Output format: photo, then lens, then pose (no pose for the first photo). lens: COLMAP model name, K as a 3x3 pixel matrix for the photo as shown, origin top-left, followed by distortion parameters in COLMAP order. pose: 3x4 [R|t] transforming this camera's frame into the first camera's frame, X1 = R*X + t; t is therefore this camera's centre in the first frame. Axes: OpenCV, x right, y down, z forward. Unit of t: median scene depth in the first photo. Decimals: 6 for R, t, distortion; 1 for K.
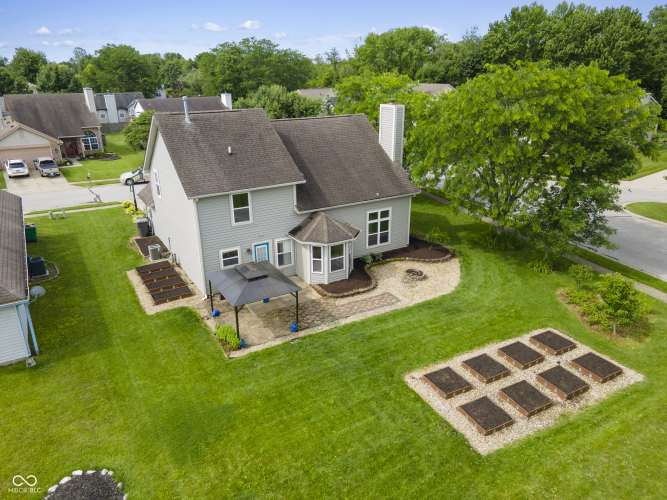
lens RADIAL K [[486.3, 0, 331.7], [0, 486.3, 250.5], [0, 0, 1]] dist [0.024861, 0.036954]
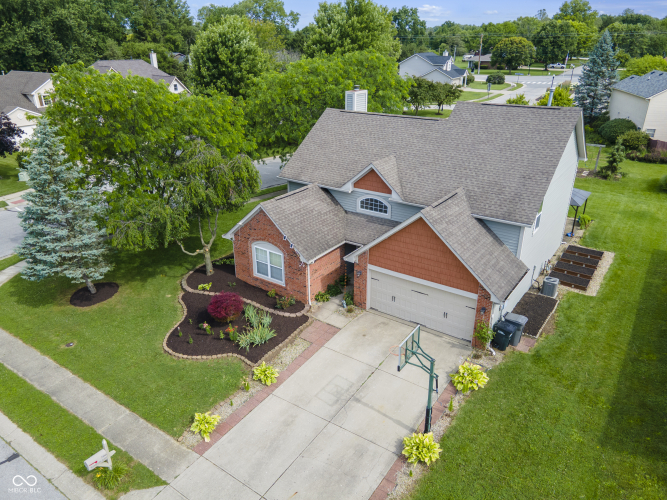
lens RADIAL K [[486.3, 0, 332.5], [0, 486.3, 251.8], [0, 0, 1]] dist [0.024861, 0.036954]
pose [[-0.410501, -0.359582, 0.837968, -1.030094], [0.324737, 0.801067, 0.502829, -0.672736], [-0.852077, 0.478531, -0.212070, 1.709018]]
